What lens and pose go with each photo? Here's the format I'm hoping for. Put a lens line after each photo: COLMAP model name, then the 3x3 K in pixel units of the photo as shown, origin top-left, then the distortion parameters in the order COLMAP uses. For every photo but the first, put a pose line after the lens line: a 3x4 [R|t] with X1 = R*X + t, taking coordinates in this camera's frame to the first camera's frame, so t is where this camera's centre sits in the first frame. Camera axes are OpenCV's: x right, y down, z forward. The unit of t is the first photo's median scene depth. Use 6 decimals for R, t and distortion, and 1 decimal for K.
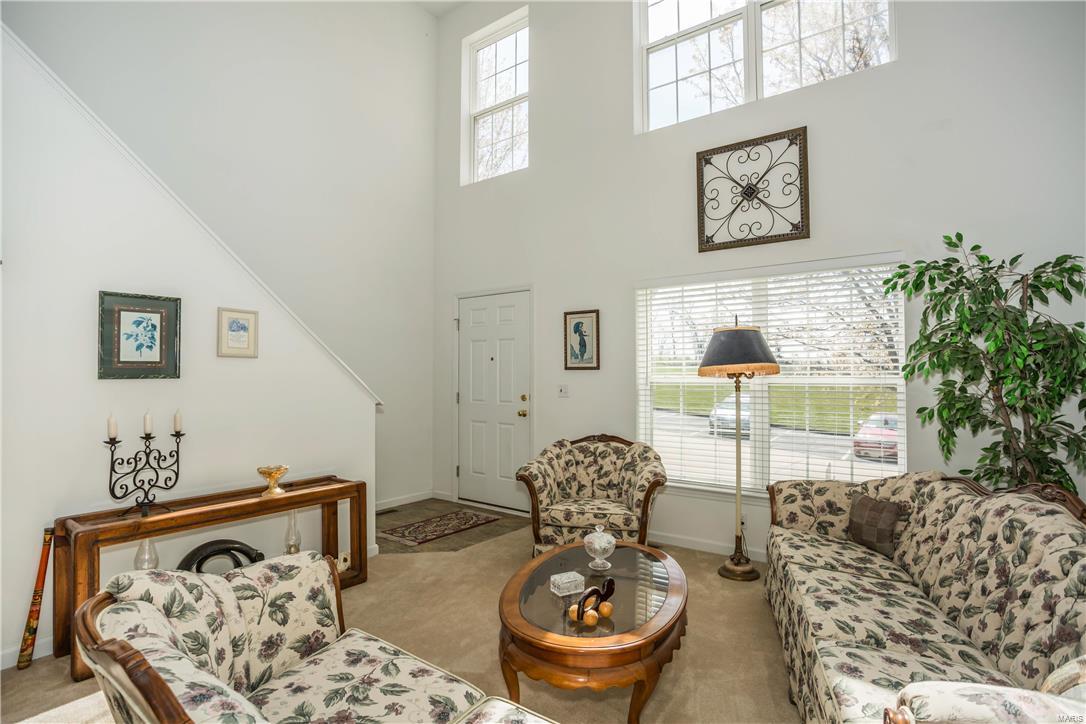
lens RADIAL K [[541.6, 0, 537.6], [0, 541.6, 358.6], [0, 0, 1]] dist [-0.069834, 0.032258]
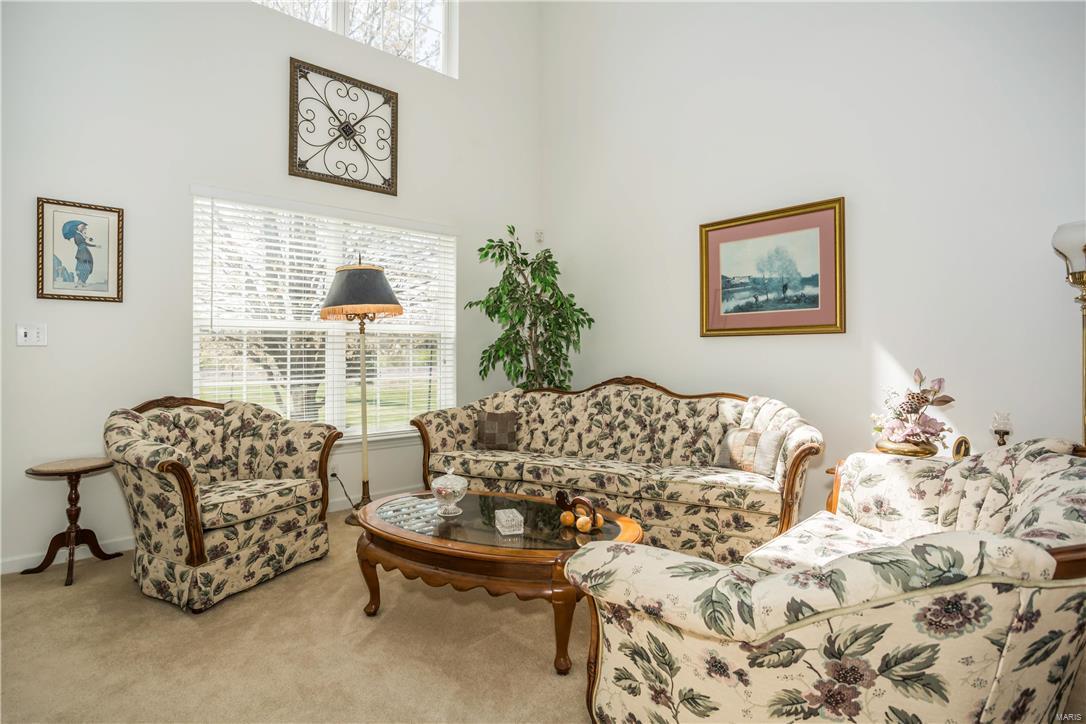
lens RADIAL K [[541.6, 0, 537.6], [0, 541.6, 358.6], [0, 0, 1]] dist [-0.069834, 0.032258]
pose [[0.194677, -0.006461, 0.980846, -0.504467], [-0.024280, 0.999640, 0.011403, 0.085052], [-0.980567, -0.026035, 0.194450, 0.486083]]
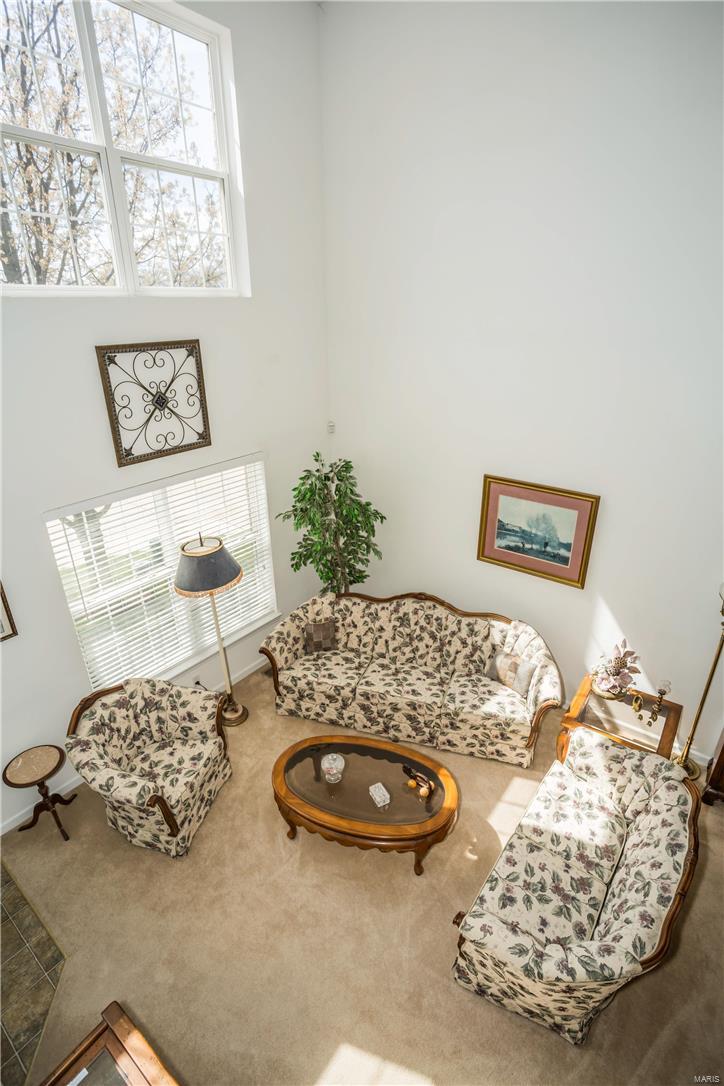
lens RADIAL K [[523.5, 0, 367.8], [0, 523.5, 559.9], [0, 0, 1]] dist [-0.073668, 0.028408]
pose [[0.006955, -0.422333, 0.906414, -0.595056], [-0.019676, 0.906203, 0.422385, -0.474589], [-0.999782, -0.020772, -0.002008, 0.648583]]
